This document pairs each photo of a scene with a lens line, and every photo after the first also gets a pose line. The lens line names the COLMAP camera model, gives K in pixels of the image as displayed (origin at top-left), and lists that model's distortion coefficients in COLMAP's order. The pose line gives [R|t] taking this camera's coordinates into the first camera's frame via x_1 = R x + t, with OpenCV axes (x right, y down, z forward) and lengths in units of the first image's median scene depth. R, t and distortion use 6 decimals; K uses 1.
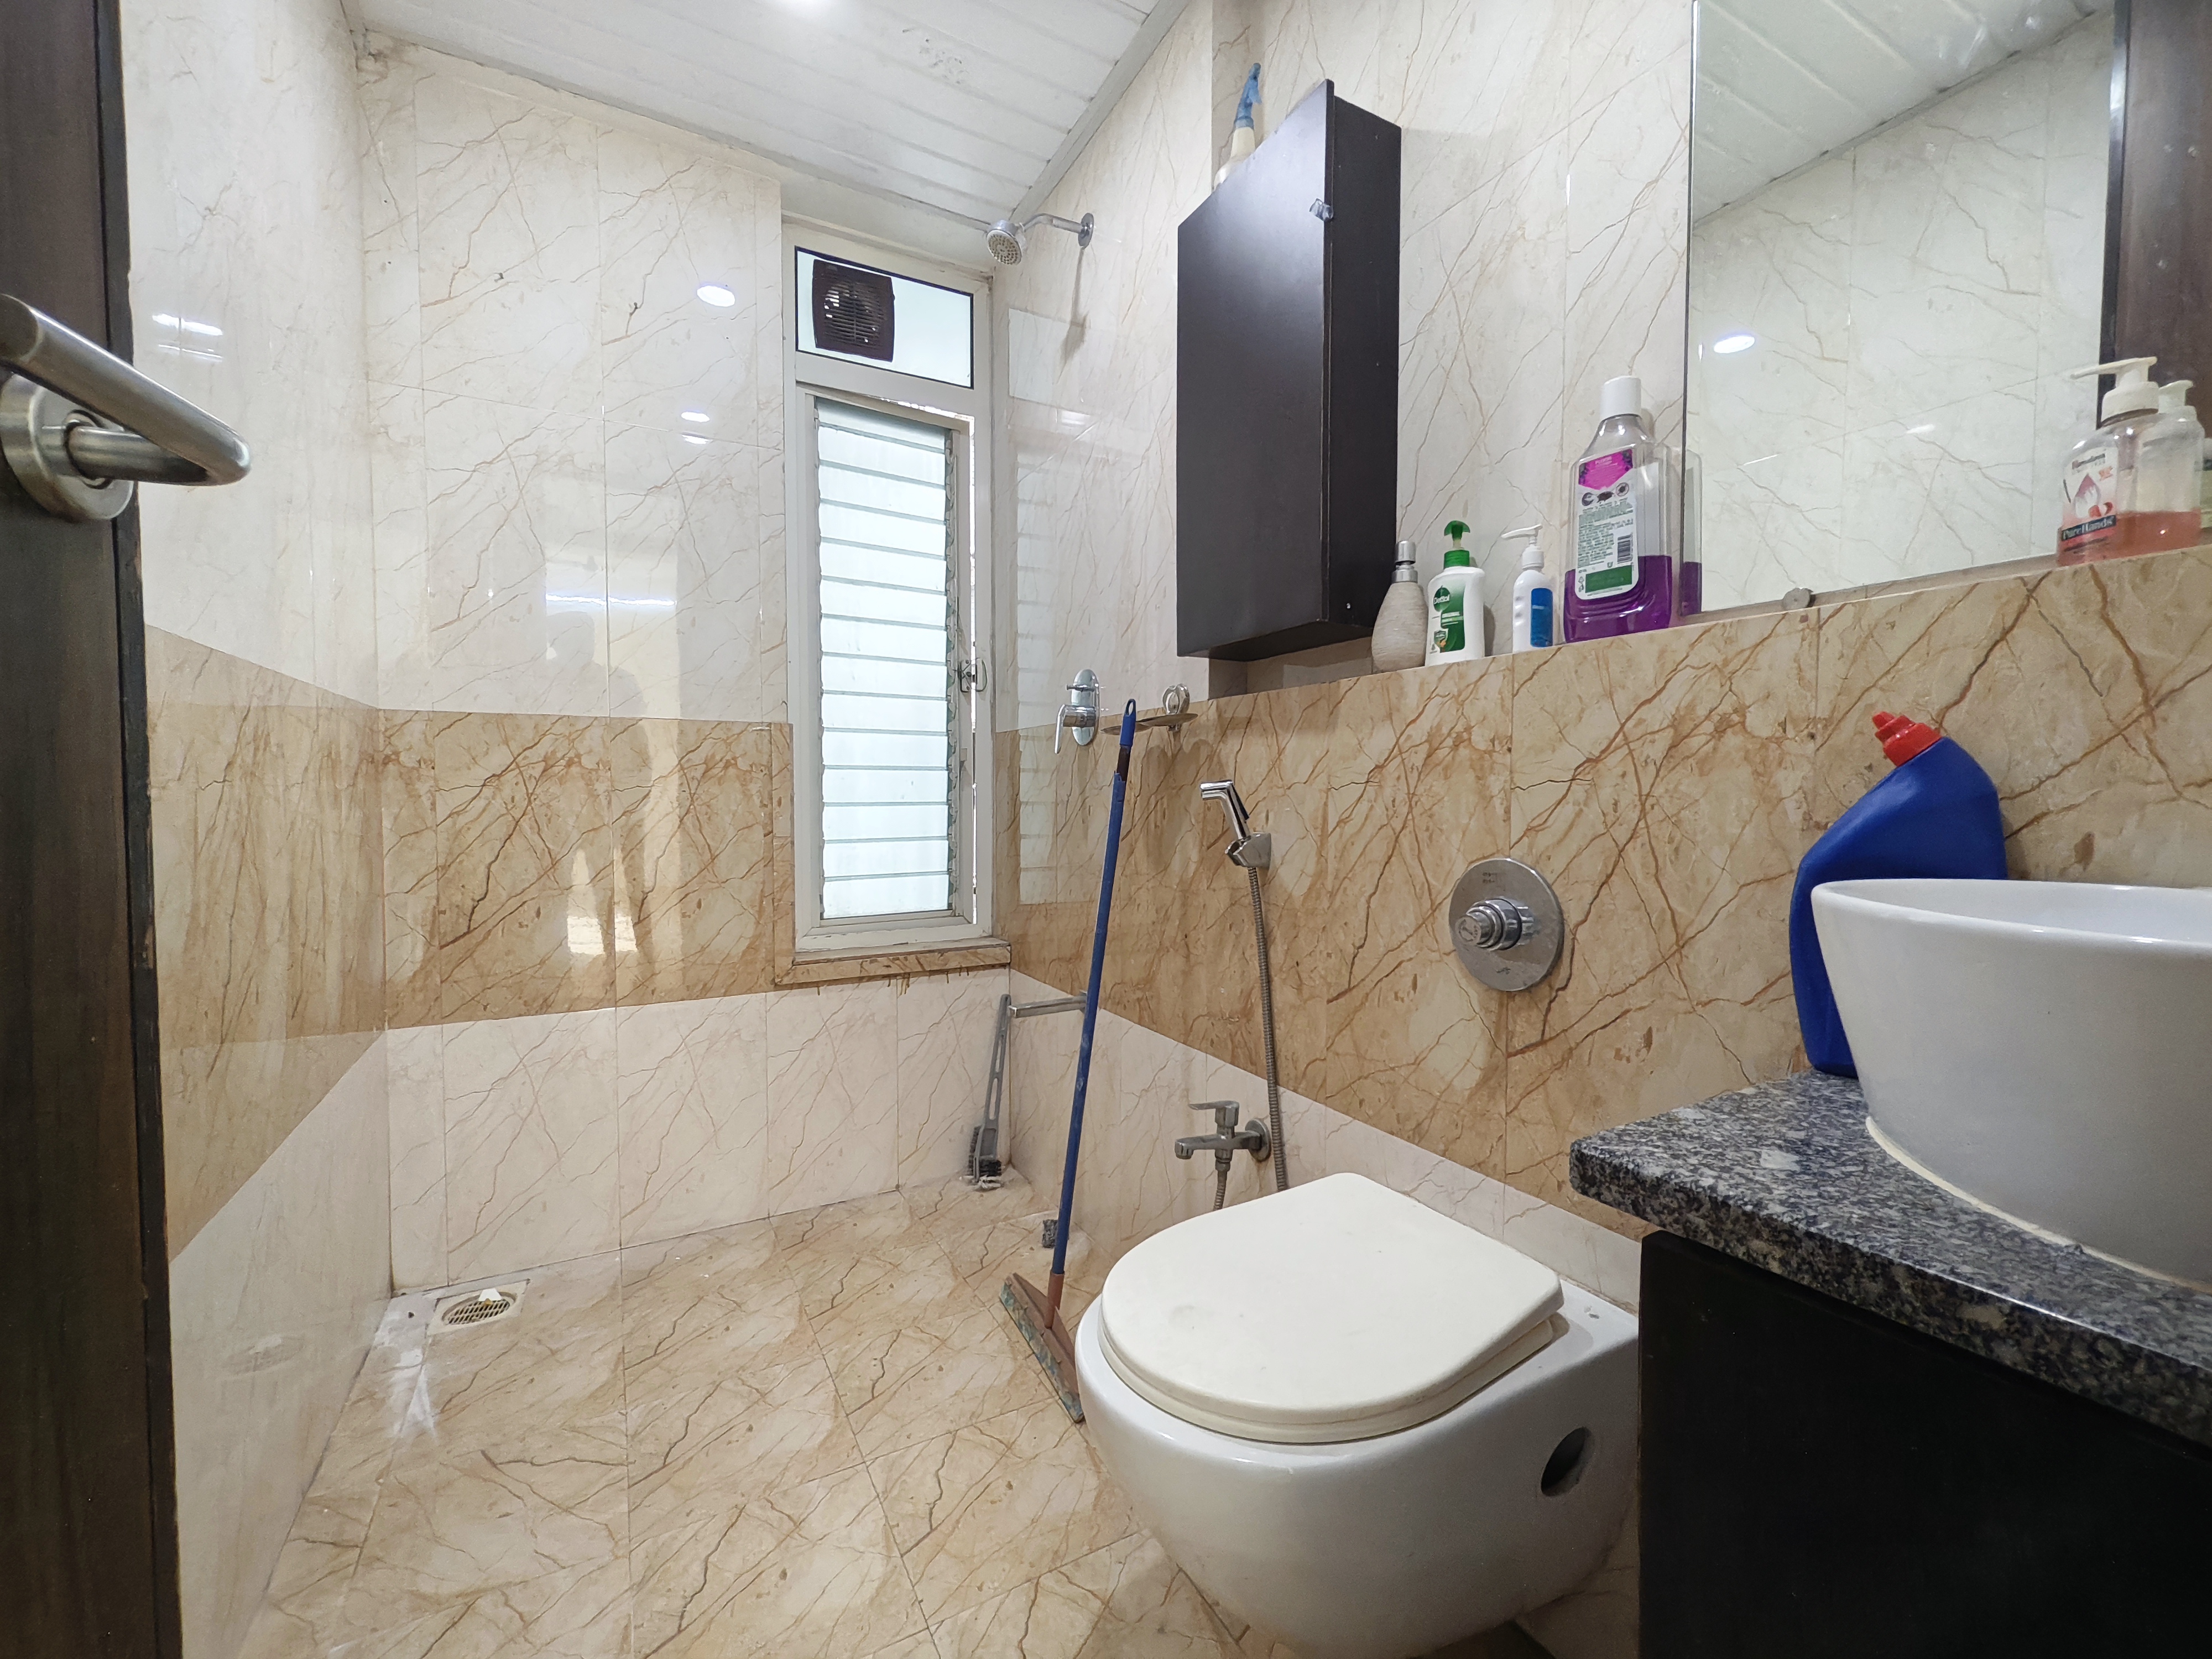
lens RADIAL K [[918.8, 0, 1105.2], [0, 918.8, 825.0], [0, 0, 1]] dist [0.000569, 0.000684]
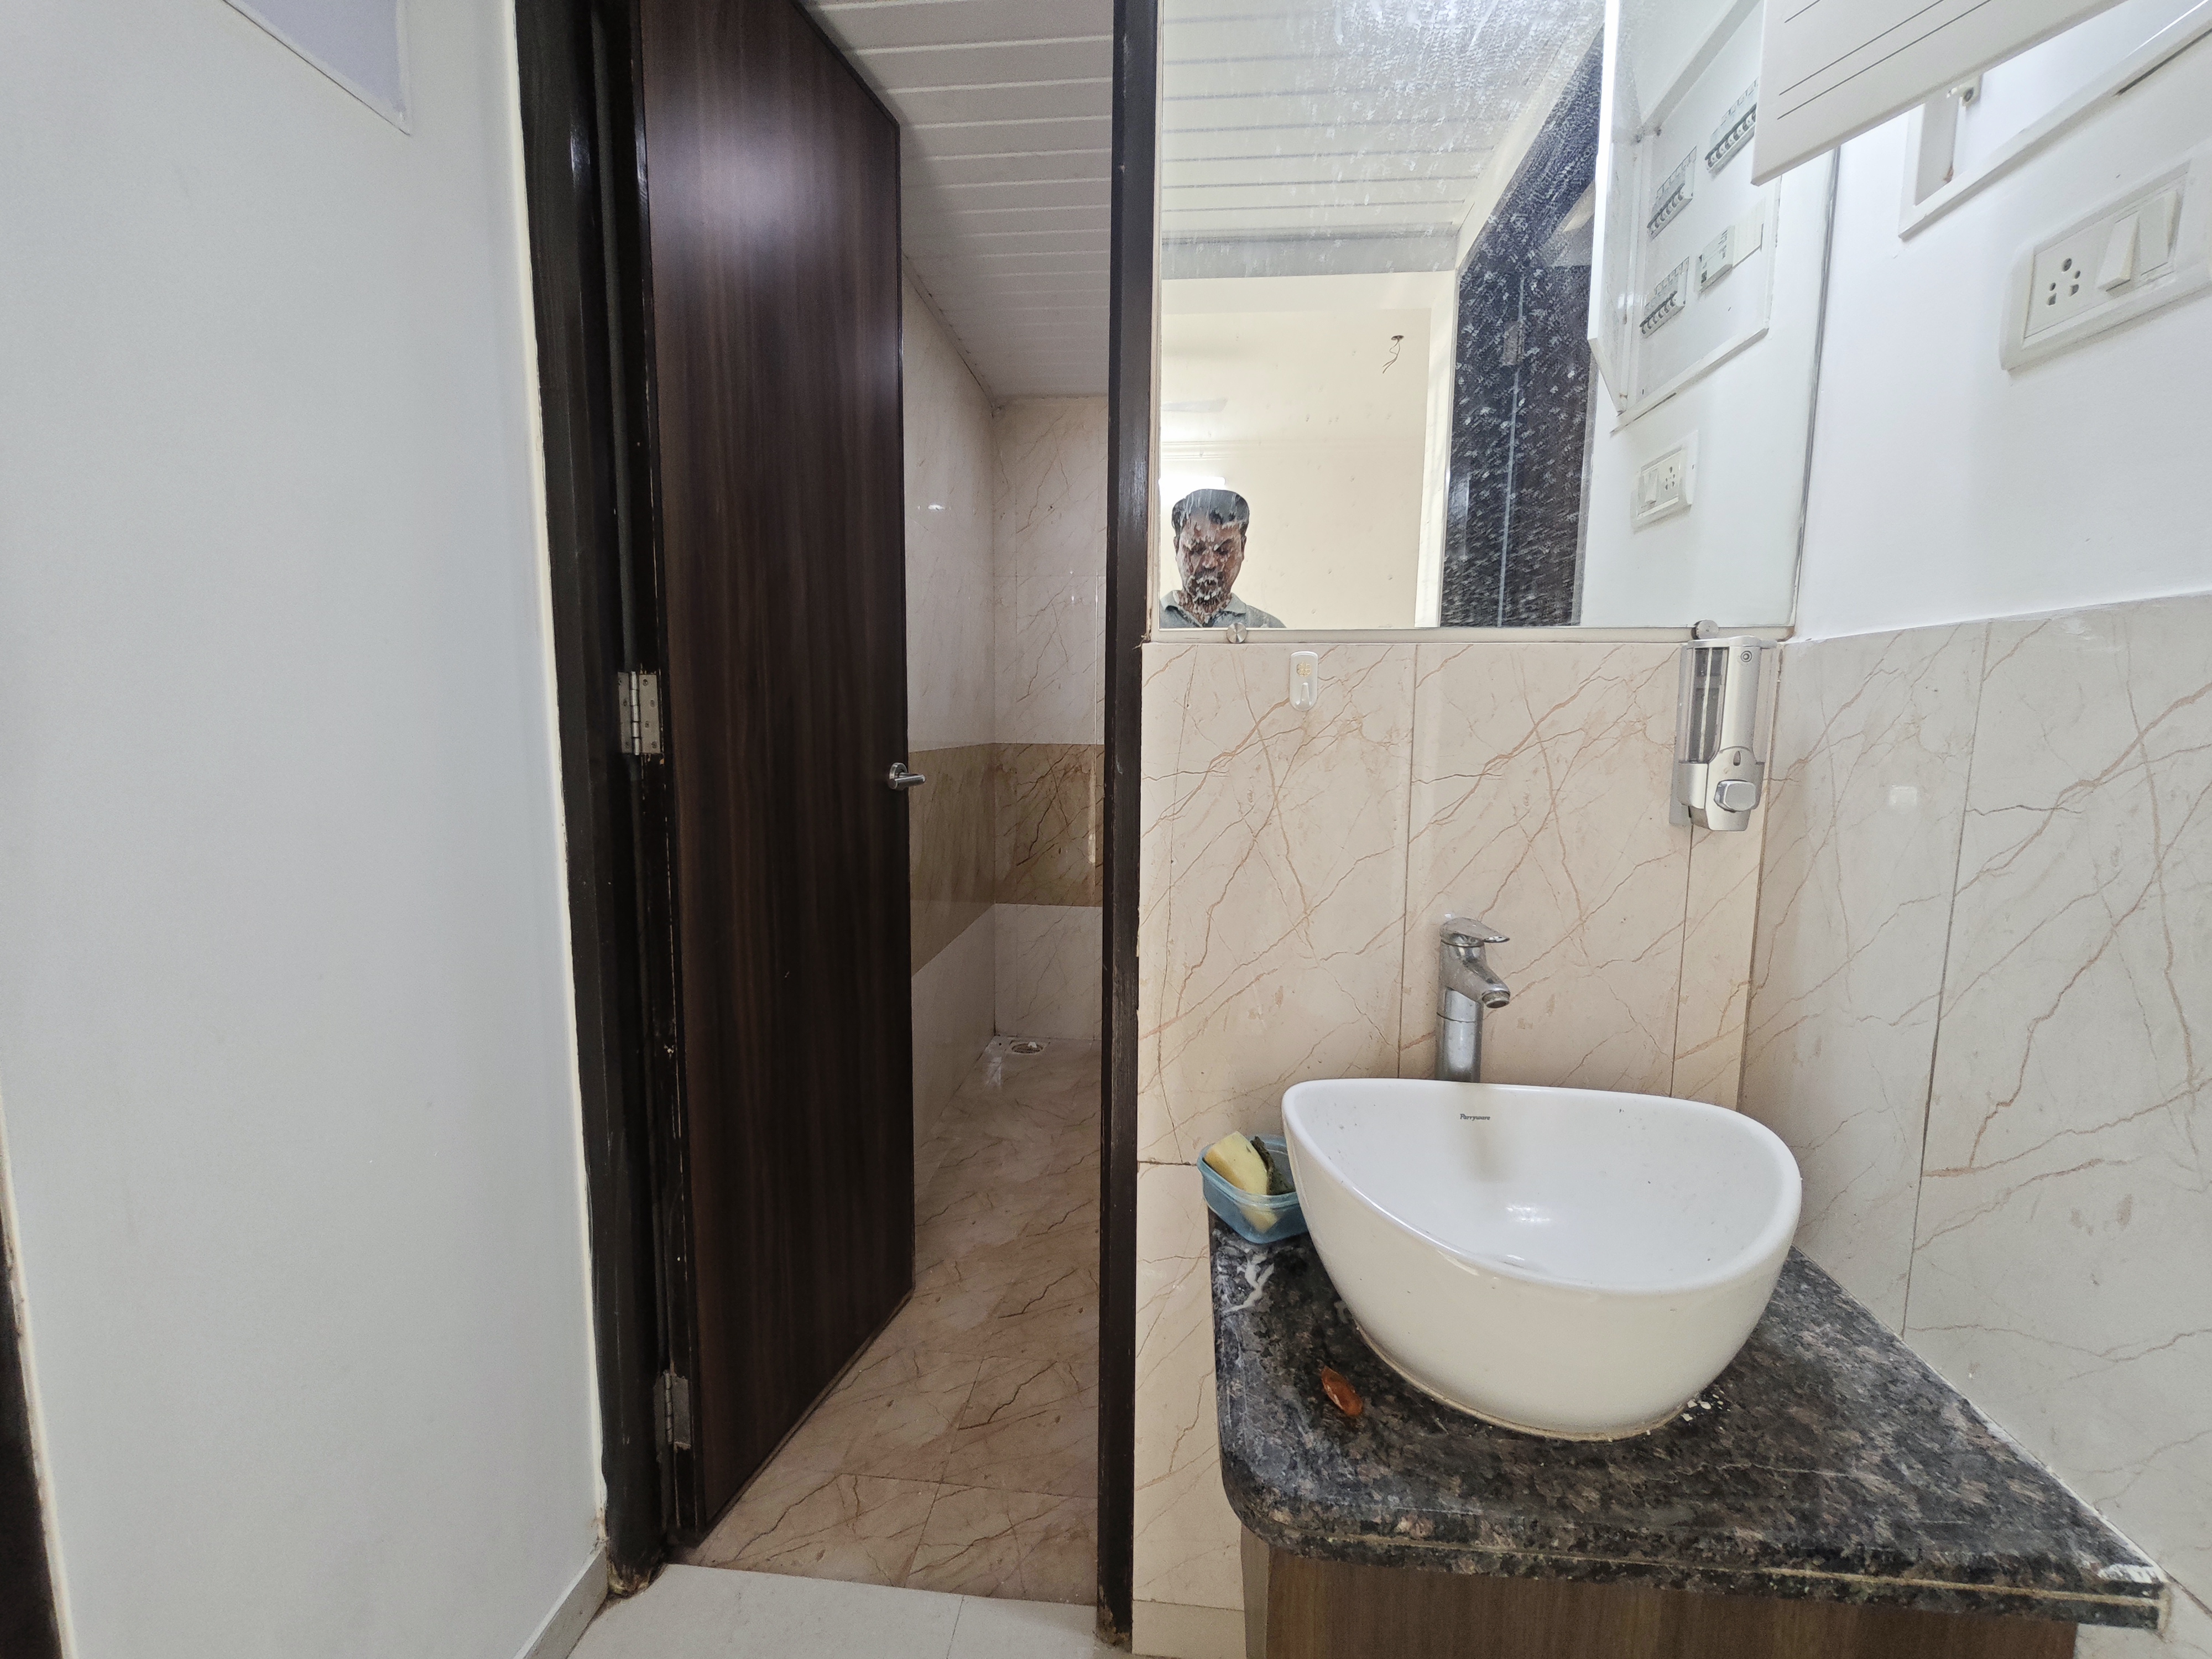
lens RADIAL K [[918.8, 0, 1109.2], [0, 918.8, 827.8], [0, 0, 1]] dist [0.000569, 0.000684]
pose [[0.825533, 0.077747, -0.558973, 0.545162], [-0.033188, 0.995439, 0.089440, -0.131627], [0.563378, -0.055285, 0.824348, -0.514031]]
